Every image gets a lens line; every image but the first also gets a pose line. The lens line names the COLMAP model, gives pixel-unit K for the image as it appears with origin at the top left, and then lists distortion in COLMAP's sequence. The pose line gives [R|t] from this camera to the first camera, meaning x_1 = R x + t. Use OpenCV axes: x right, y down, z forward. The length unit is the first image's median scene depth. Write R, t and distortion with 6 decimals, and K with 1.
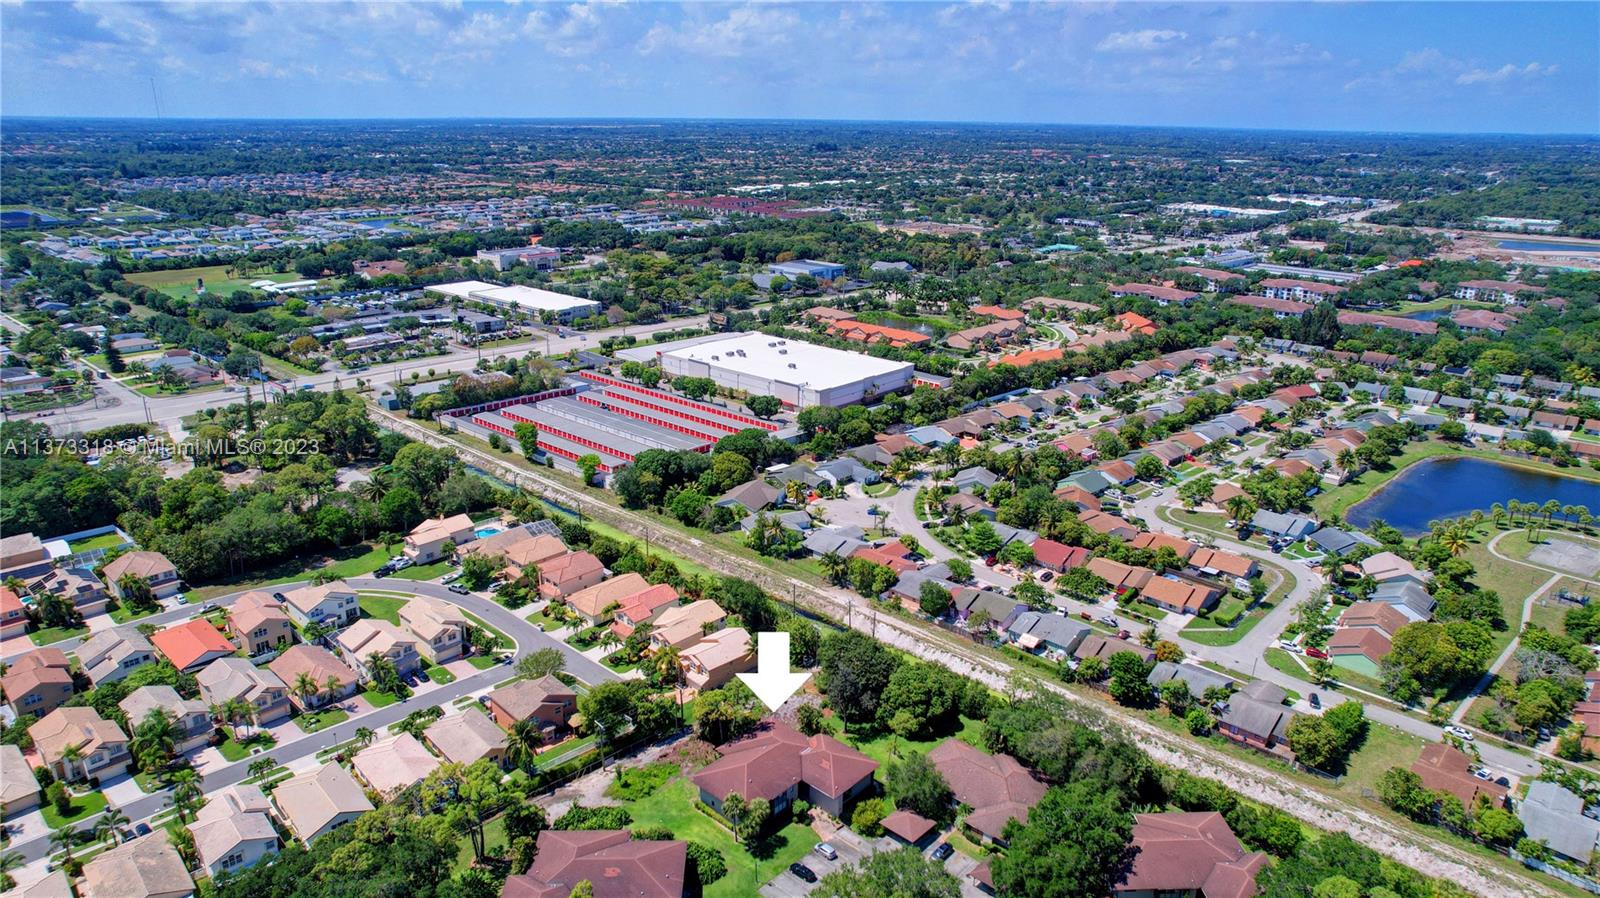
lens RADIAL K [[1020.8, 0, 803.1], [0, 1020.8, 459.8], [0, 0, 1]] dist [-0.063433, 0.054799]
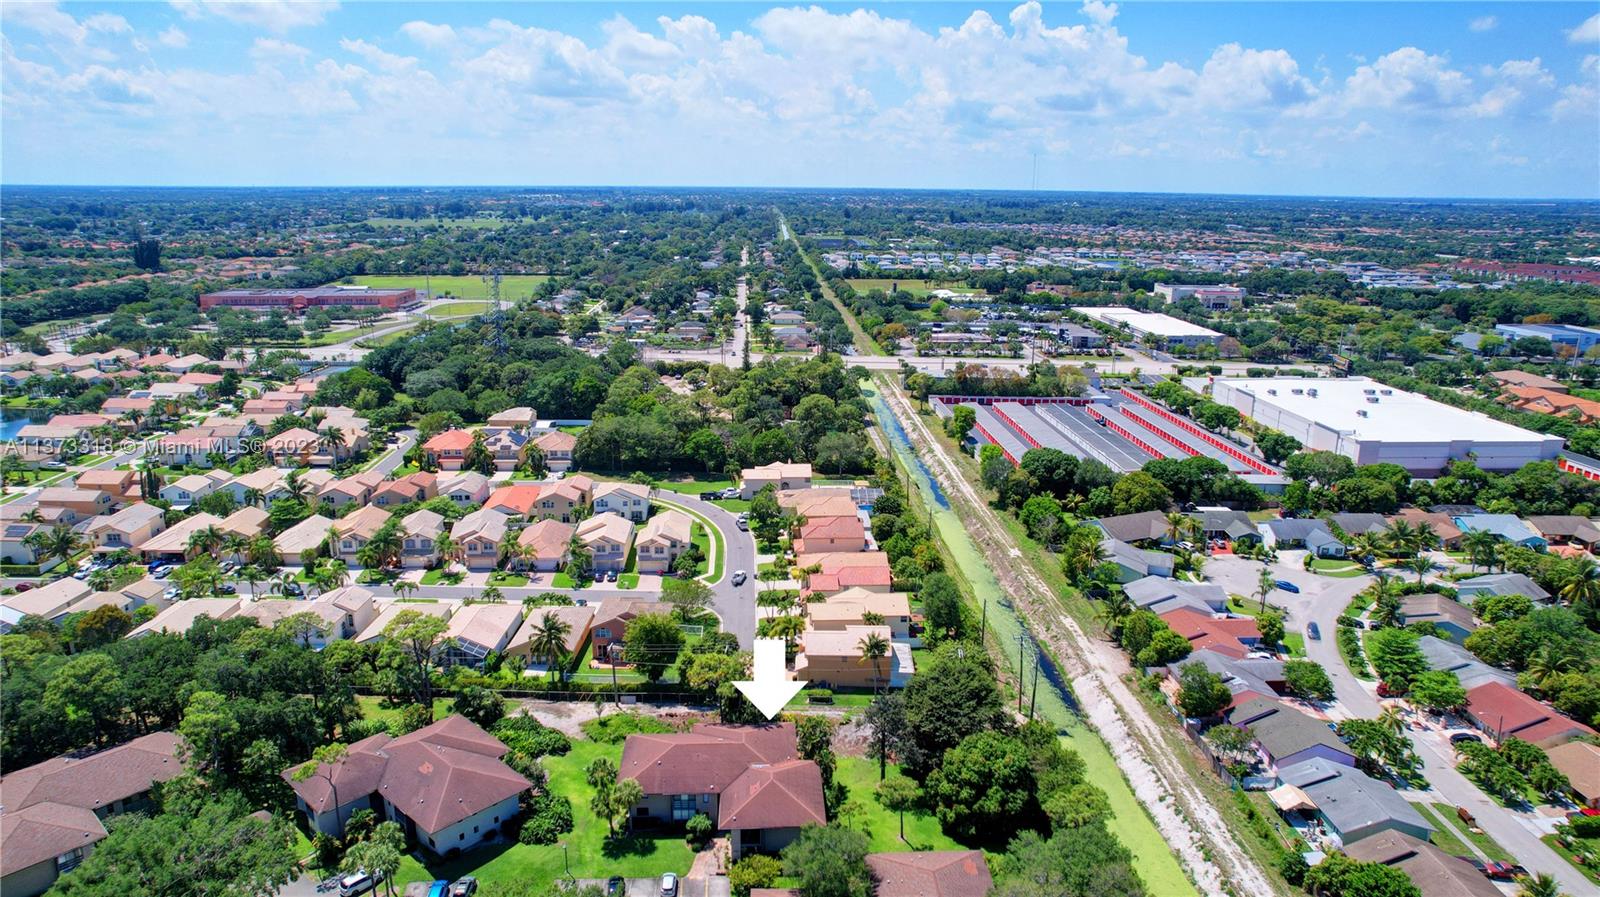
lens RADIAL K [[1020.8, 0, 803.1], [0, 1020.8, 459.3], [0, 0, 1]] dist [-0.063433, 0.054799]
pose [[0.714775, 0.181166, -0.675482, 0.312214], [-0.228977, 0.973252, 0.018732, 0.032745], [0.660807, 0.141280, 0.737139, 0.291903]]
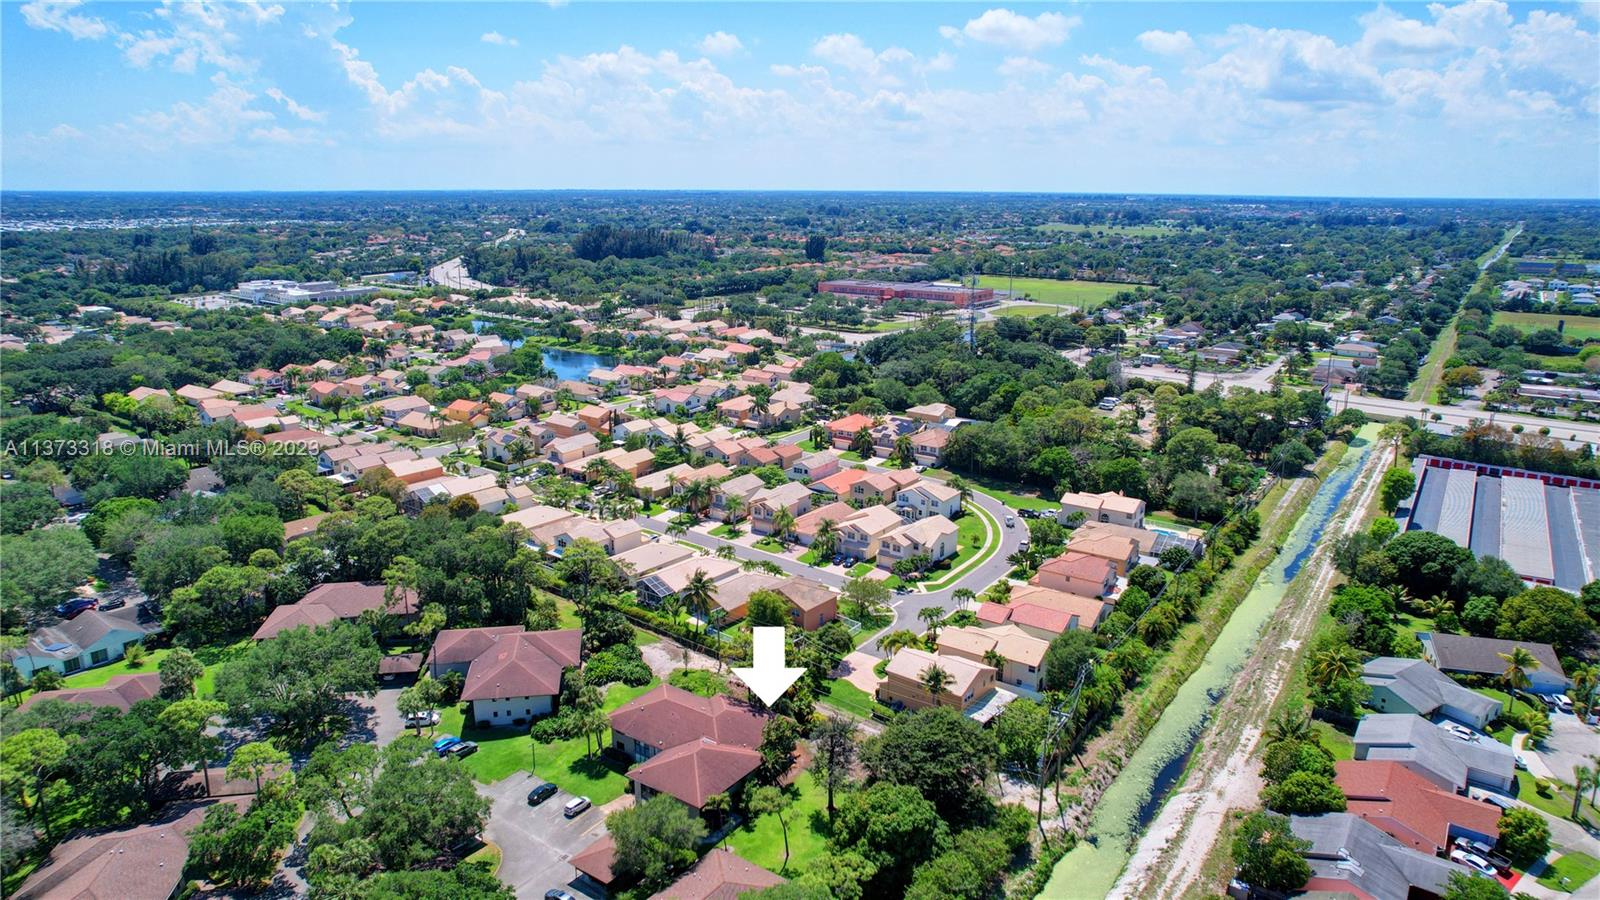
lens RADIAL K [[1020.8, 0, 803.1], [0, 1020.8, 460.8], [0, 0, 1]] dist [-0.063433, 0.054799]
pose [[0.132556, 0.251252, -0.958802, 0.454834], [-0.325198, 0.924816, 0.197387, -0.055729], [0.936309, 0.285636, 0.204297, 0.551765]]
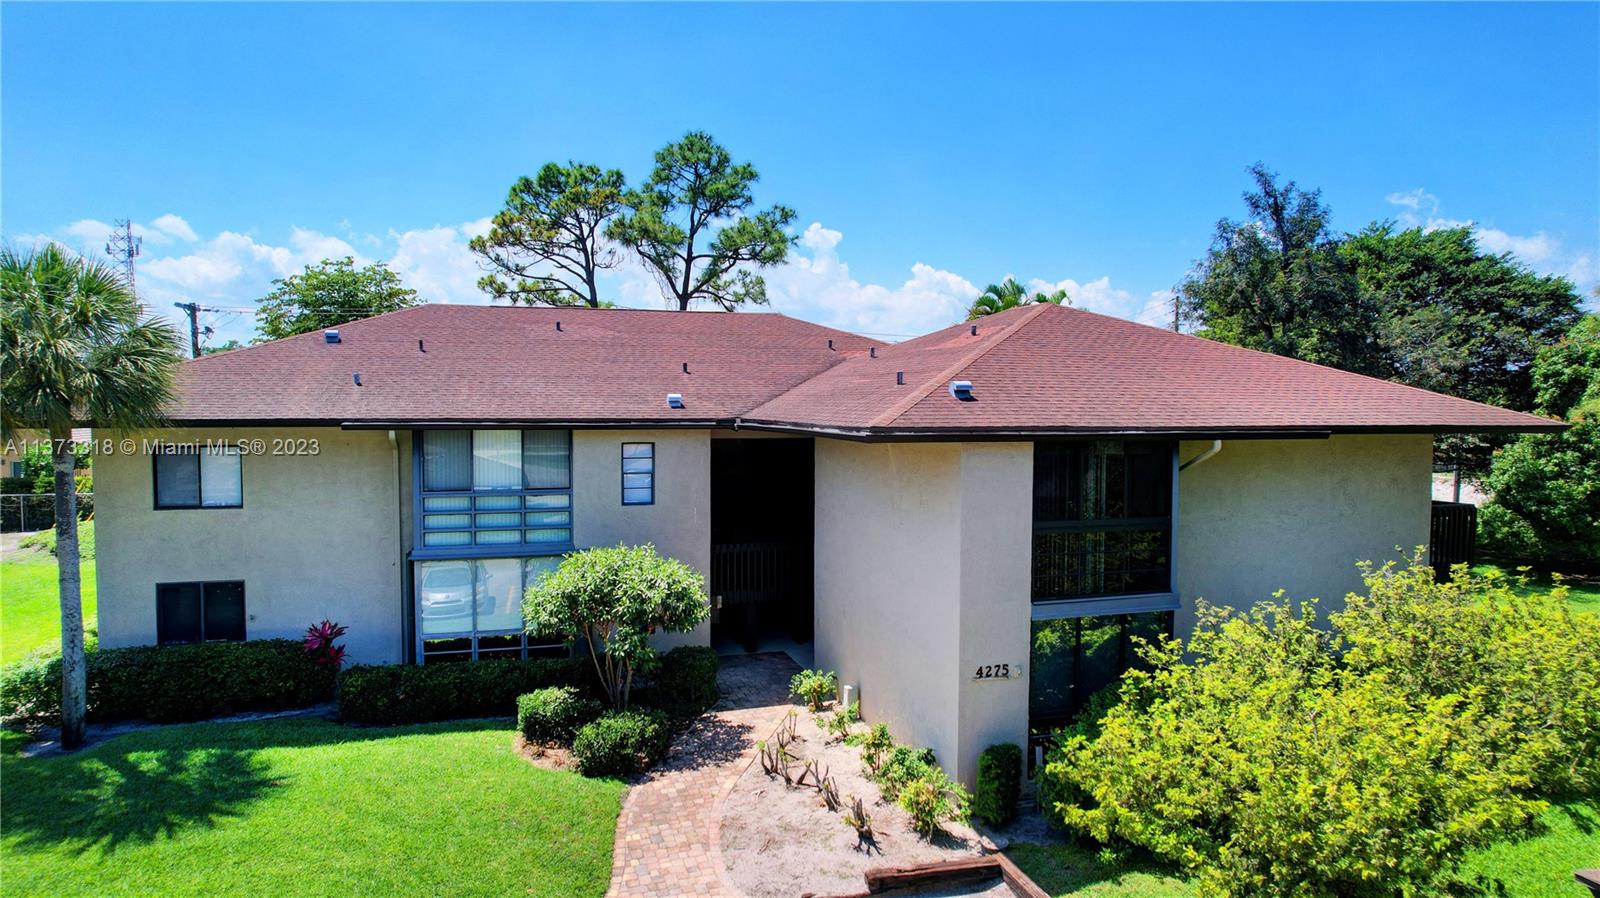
lens RADIAL K [[1020.8, 0, 803.1], [0, 1020.8, 459.8], [0, 0, 1]] dist [-0.063433, 0.054799]
pose [[0.867496, 0.019686, -0.497055, 0.039832], [-0.153535, 0.961028, -0.229898, 0.217995], [0.473158, 0.275751, 0.836710, 0.572419]]
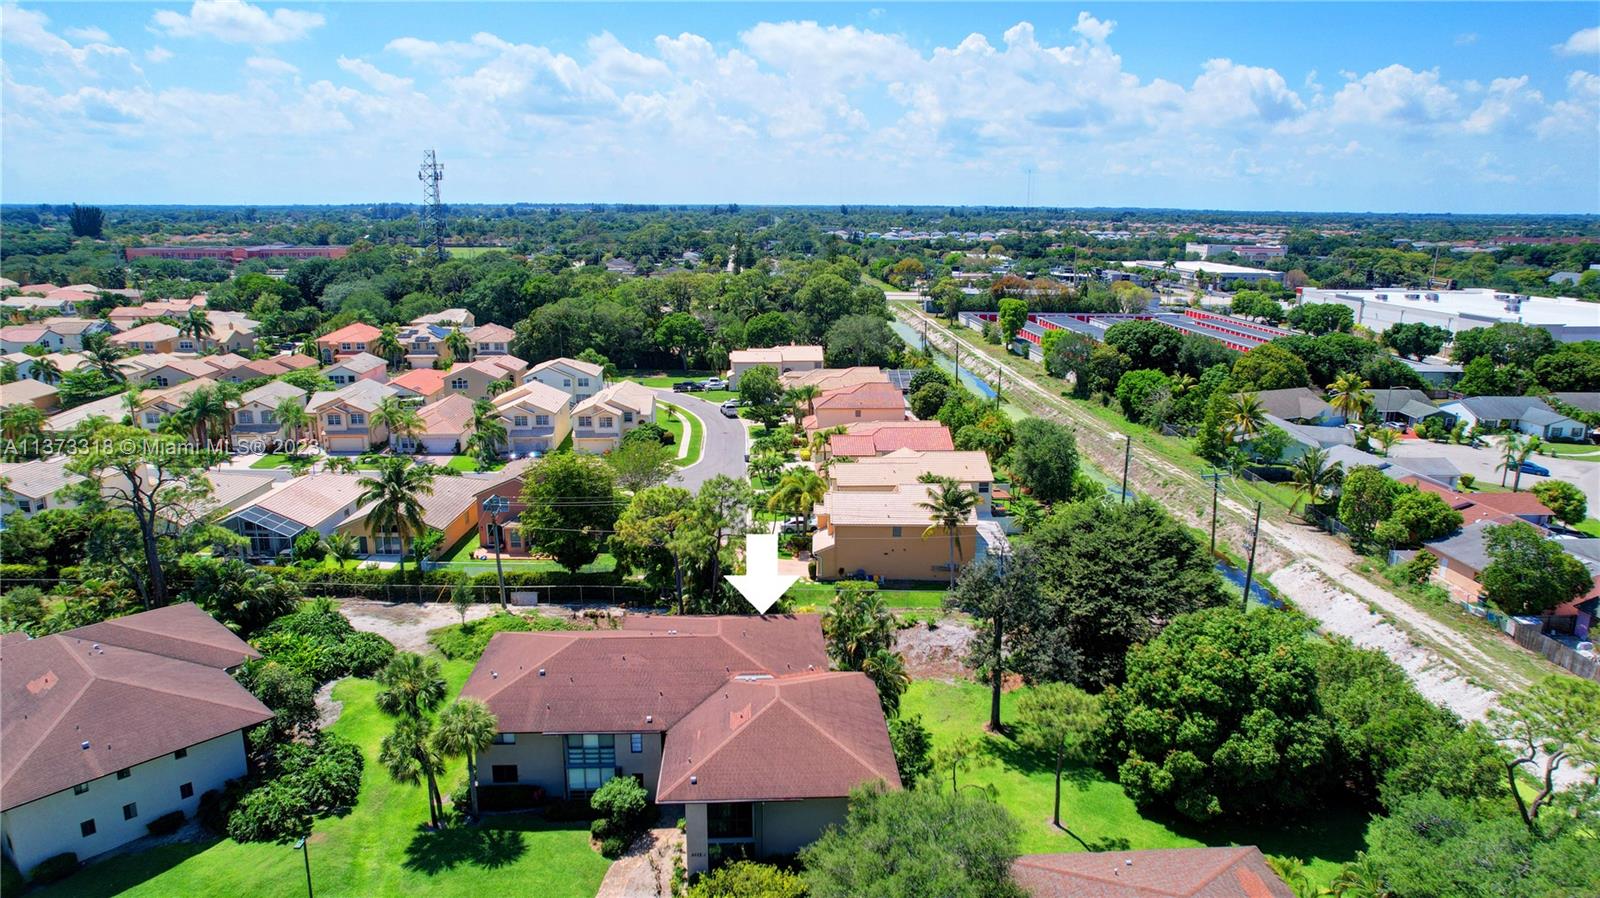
lens RADIAL K [[1020.8, 0, 803.1], [0, 1020.8, 459.8], [0, 0, 1]] dist [-0.063433, 0.054799]
pose [[0.718921, 0.165627, -0.675070, 0.156604], [-0.225235, 0.974304, -0.000822, 0.136205], [0.657587, 0.152640, 0.737753, 0.481239]]
